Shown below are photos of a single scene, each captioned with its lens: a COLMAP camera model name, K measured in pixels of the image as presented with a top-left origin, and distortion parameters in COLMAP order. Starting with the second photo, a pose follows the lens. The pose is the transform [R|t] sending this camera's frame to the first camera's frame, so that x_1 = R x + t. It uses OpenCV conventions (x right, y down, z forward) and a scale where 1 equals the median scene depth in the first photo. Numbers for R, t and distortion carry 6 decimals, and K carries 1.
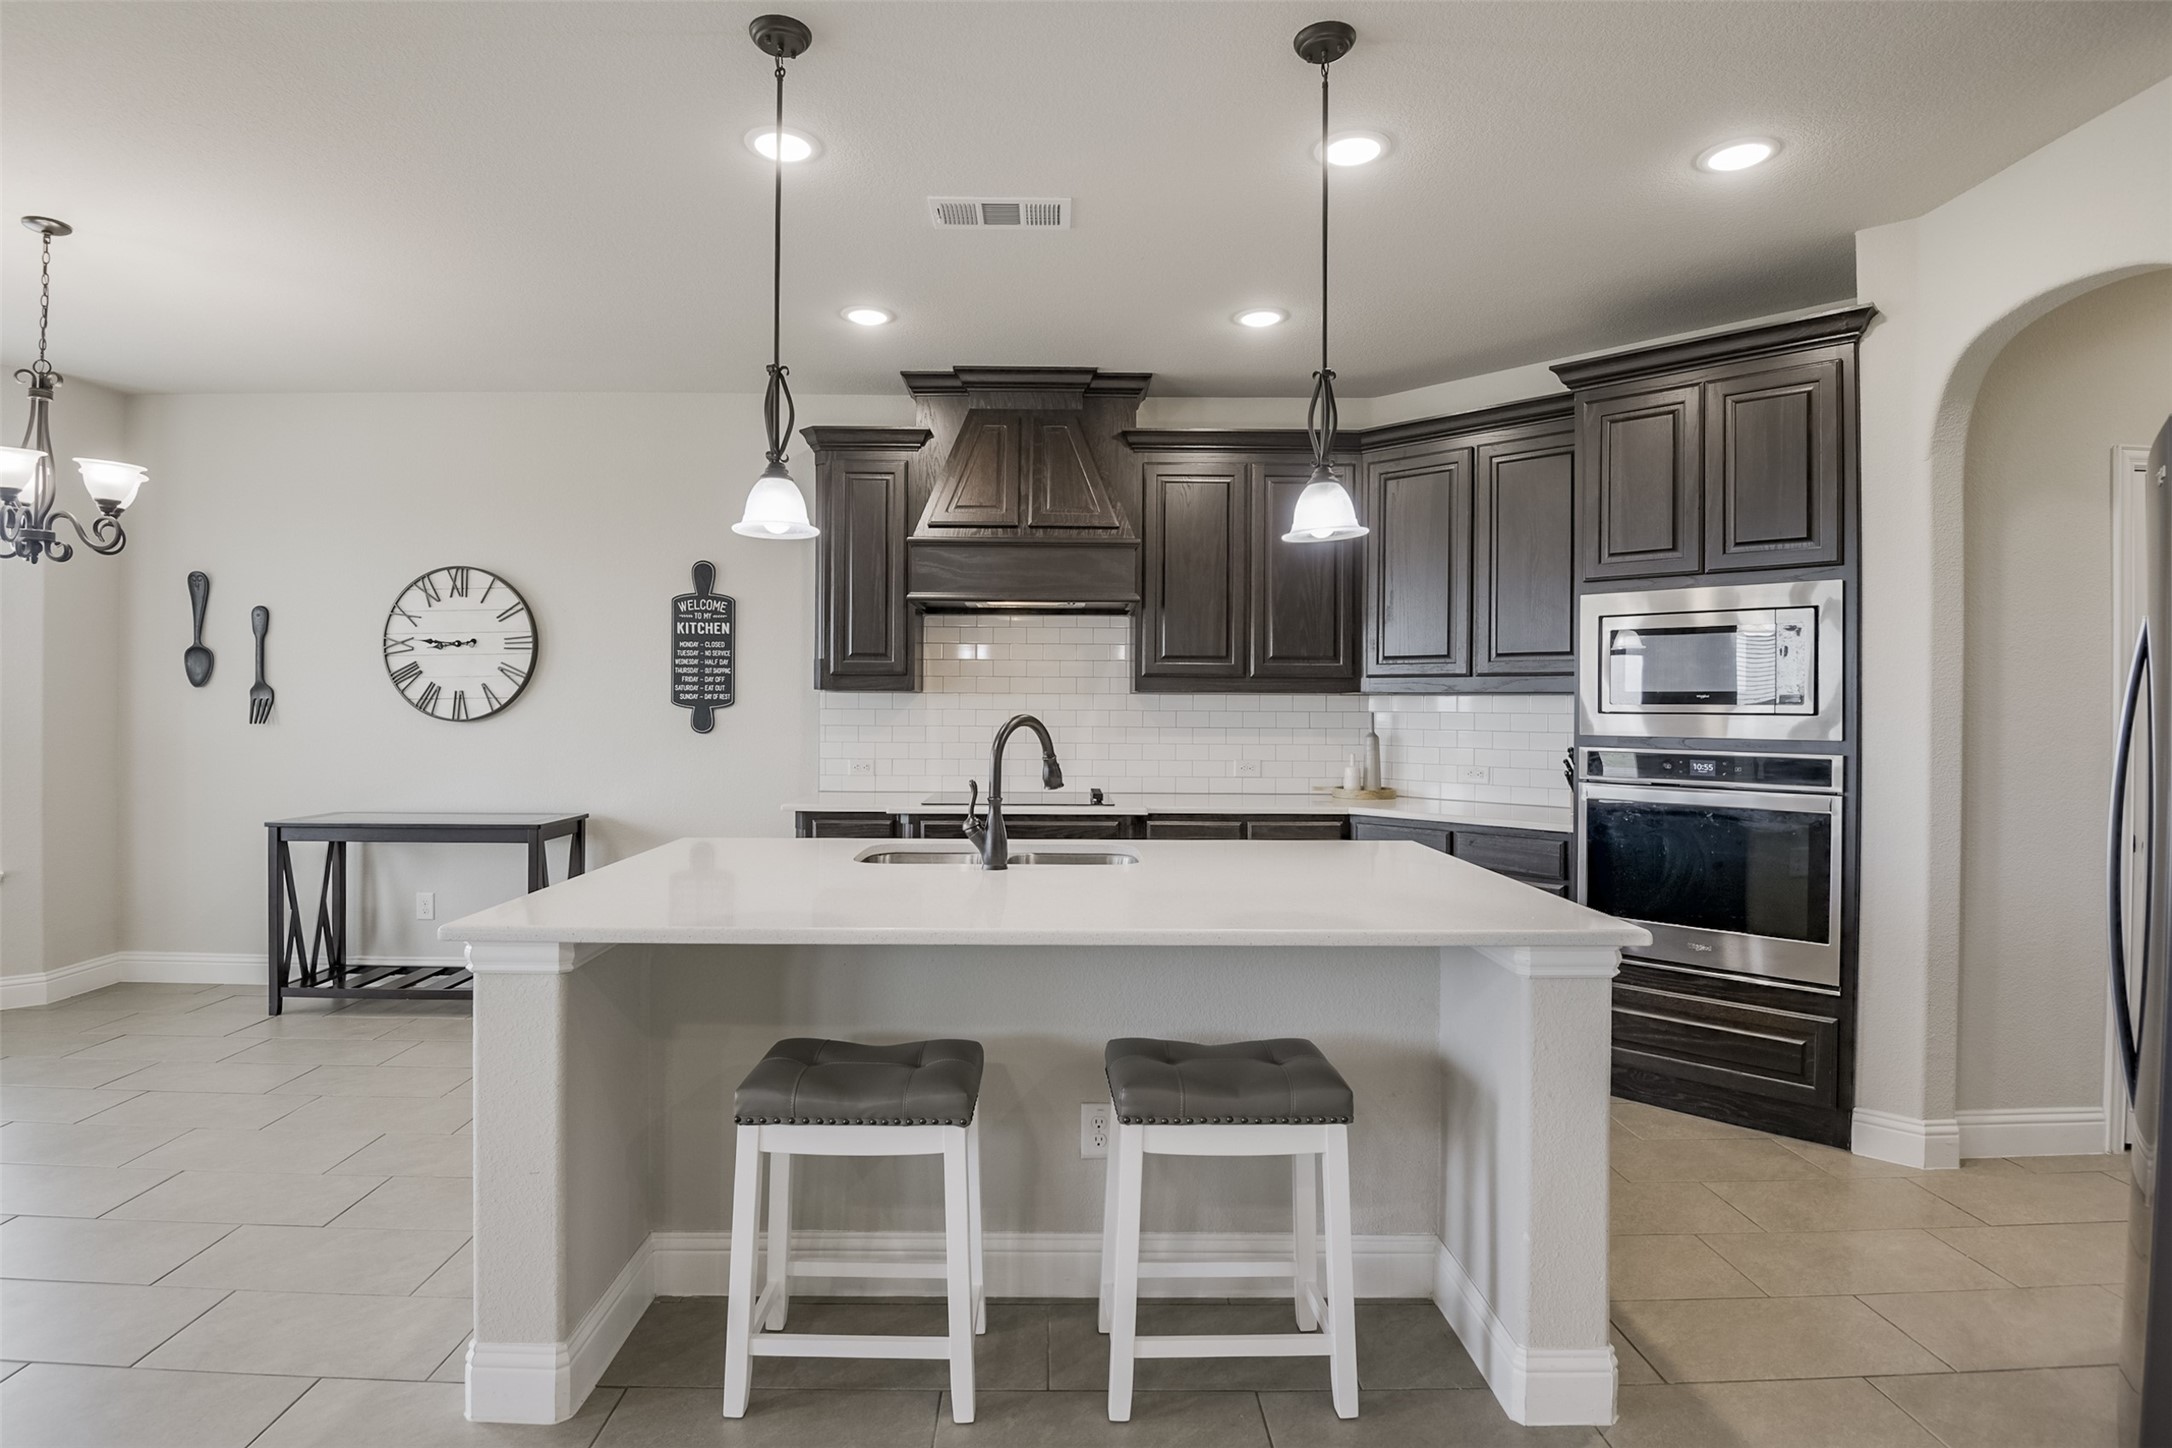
lens RADIAL K [[1056.9, 0, 1075.7], [0, 1056.9, 703.3], [0, 0, 1]] dist [-0.027834, -0.003213]
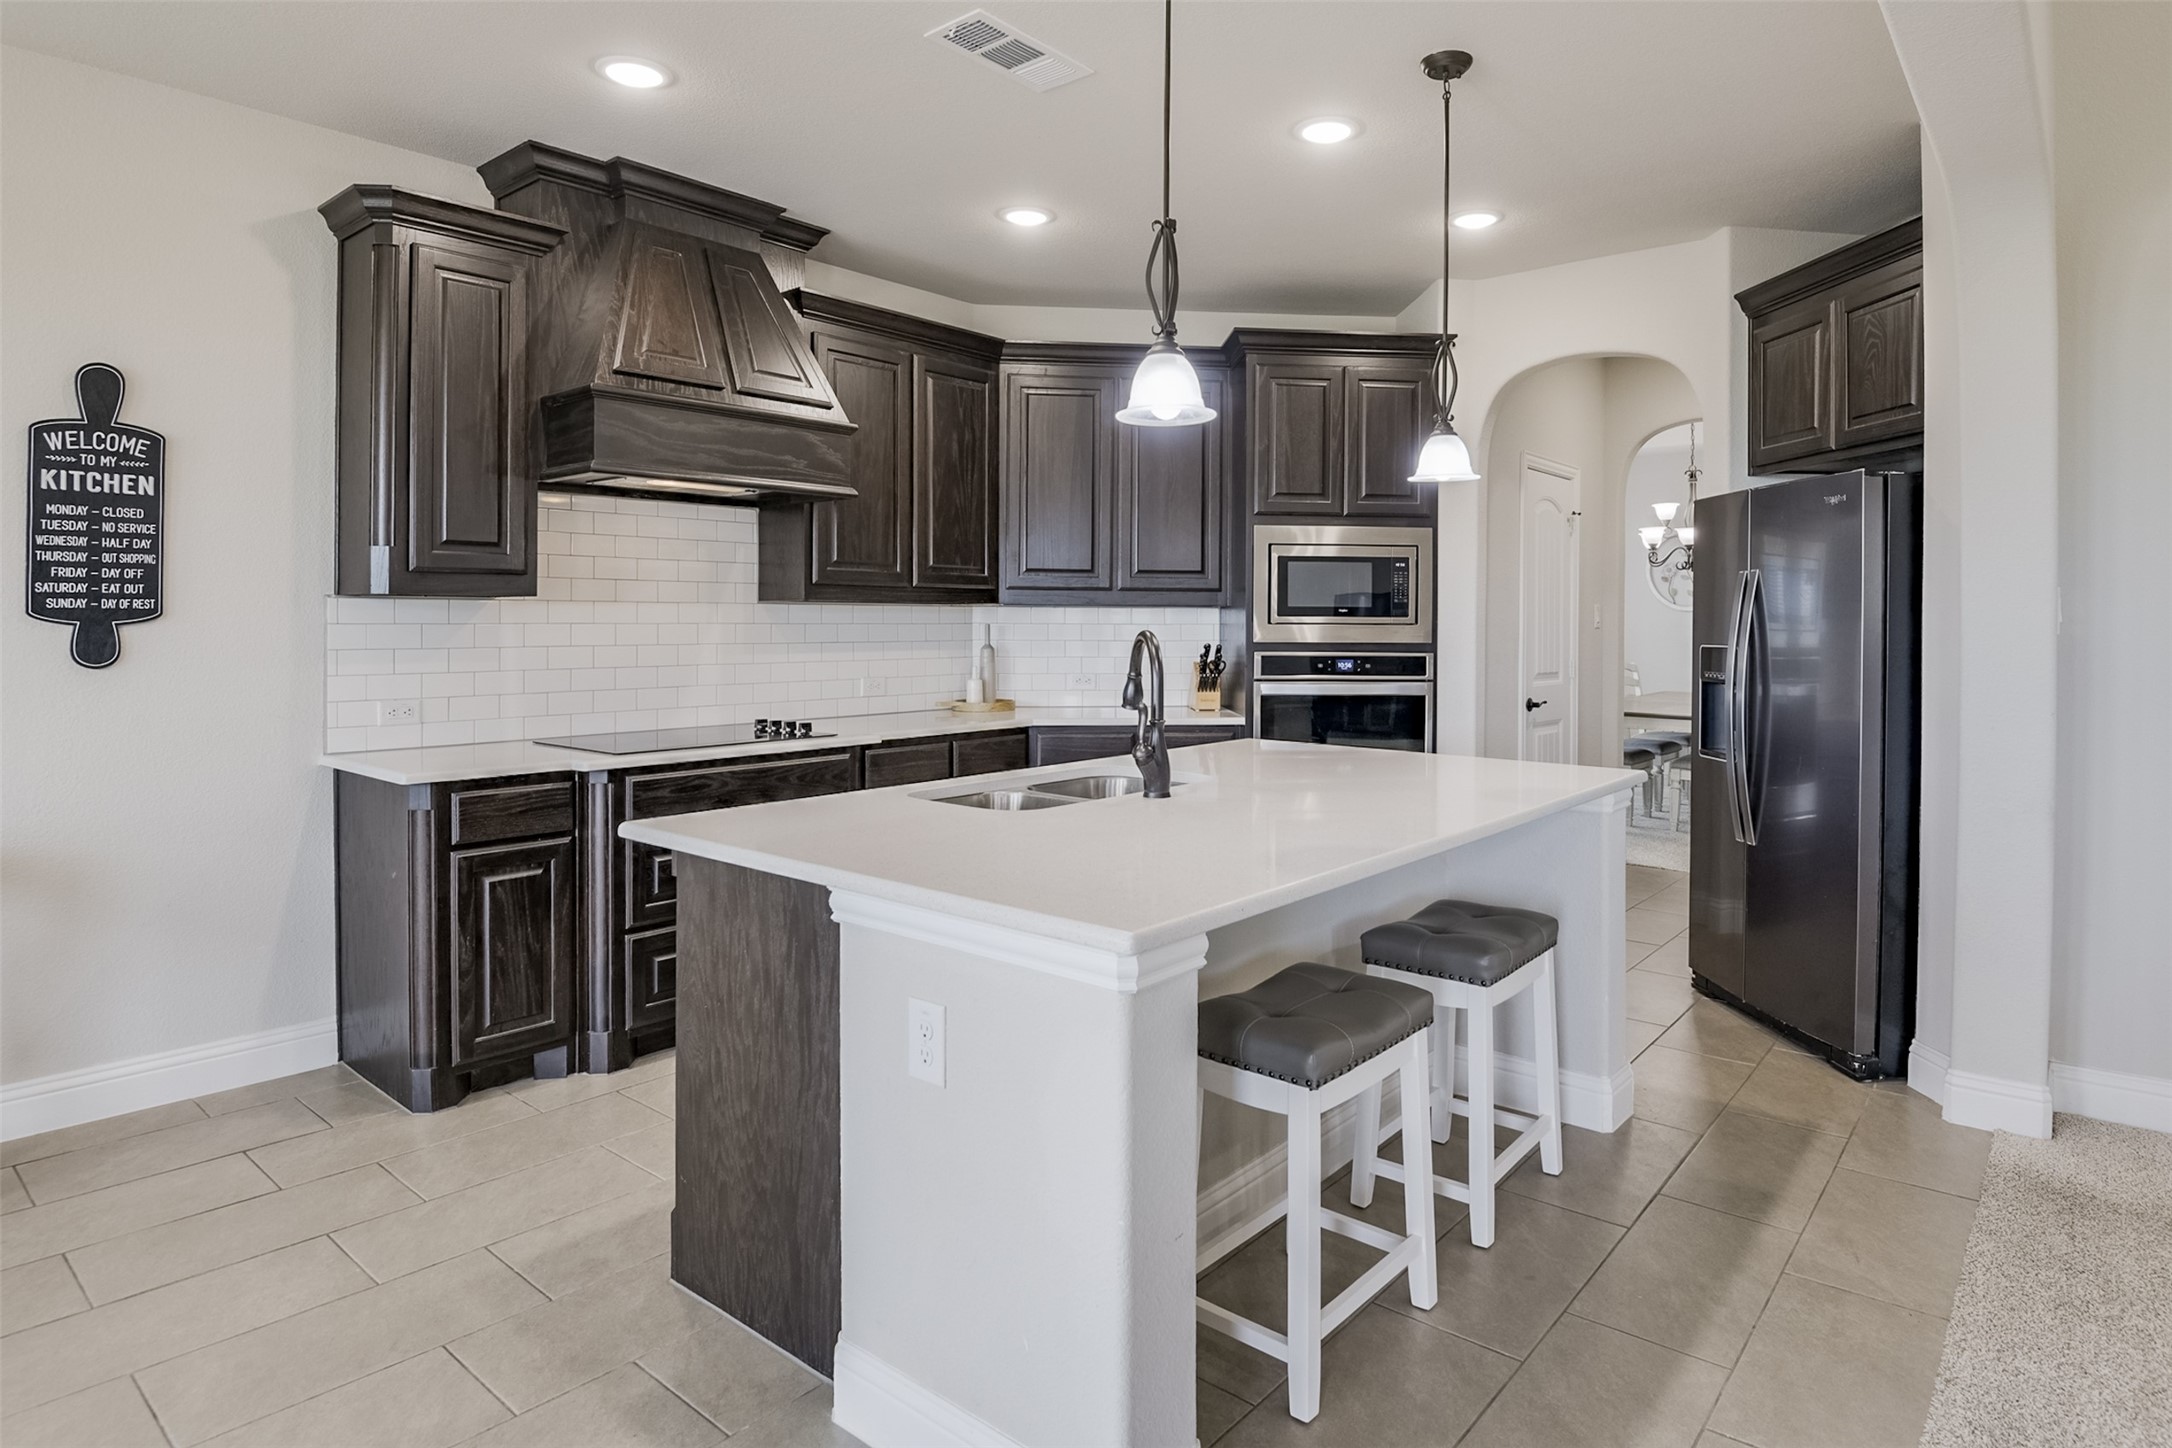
lens RADIAL K [[1177.3, 0, 1168.8], [0, 1177.3, 618.4], [0, 0, 1]] dist [-0.040634, -0.005722]
pose [[0.630447, -0.003459, 0.776224, -0.472055], [-0.002483, 0.999976, 0.006472, -0.003961], [-0.776228, -0.006008, 0.630424, 0.178325]]
